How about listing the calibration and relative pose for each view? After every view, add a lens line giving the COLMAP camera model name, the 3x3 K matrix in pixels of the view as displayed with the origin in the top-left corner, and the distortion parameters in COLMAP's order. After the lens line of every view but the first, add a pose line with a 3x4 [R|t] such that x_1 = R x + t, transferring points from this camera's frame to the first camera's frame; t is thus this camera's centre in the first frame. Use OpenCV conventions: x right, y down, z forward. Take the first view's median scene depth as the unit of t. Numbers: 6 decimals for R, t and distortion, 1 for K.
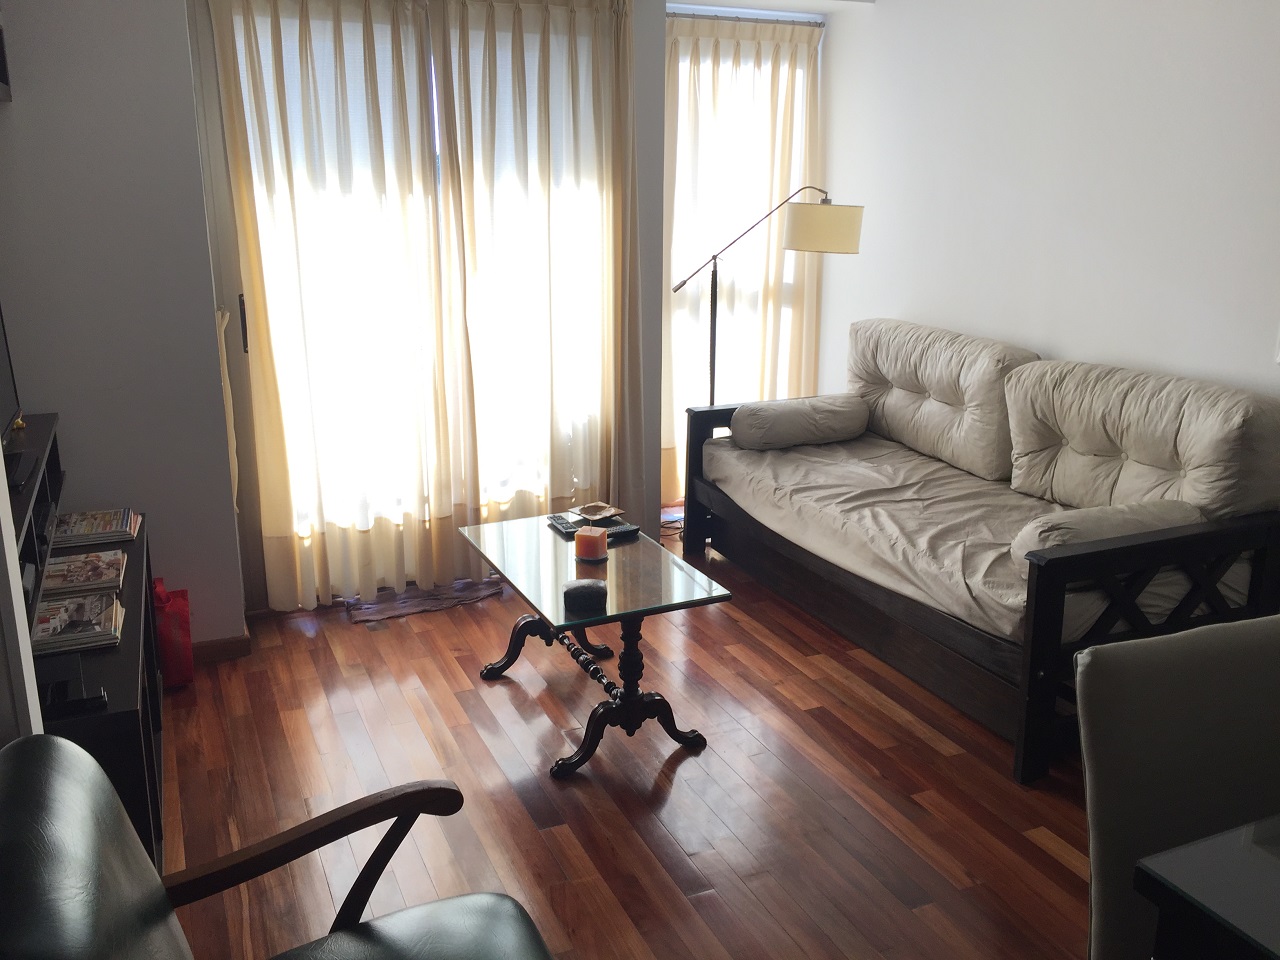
lens RADIAL K [[1095.2, 0, 637.3], [0, 1095.2, 470.0], [0, 0, 1]] dist [0.117189, -0.153138]
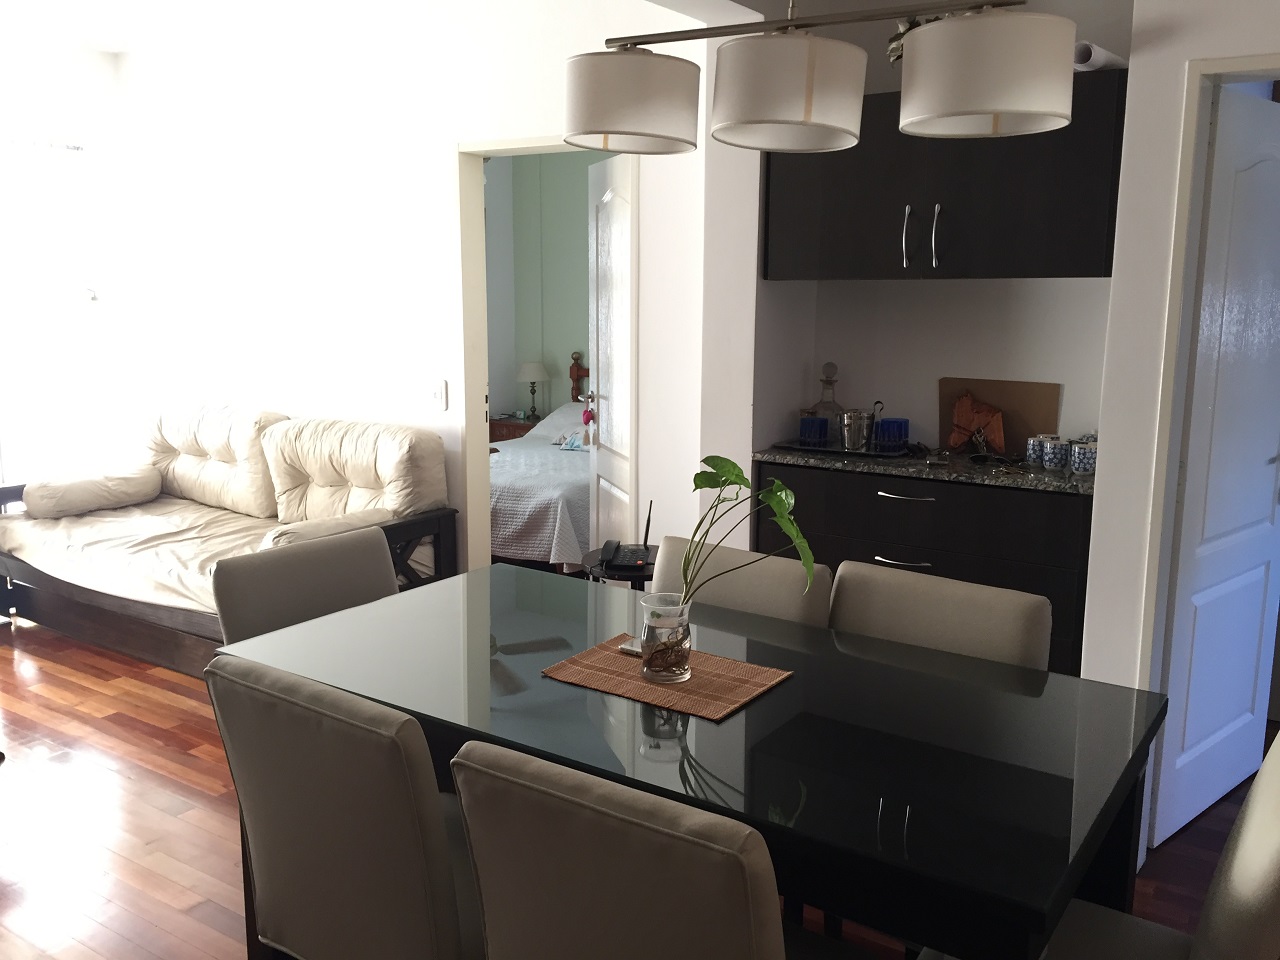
lens RADIAL K [[1095.2, 0, 637.3], [0, 1095.2, 470.0], [0, 0, 1]] dist [0.117189, -0.153138]
pose [[0.851809, -0.091129, 0.515864, 0.040575], [0.135115, 0.989653, -0.048281, 0.079251], [-0.506127, 0.110827, 0.855309, -0.317700]]
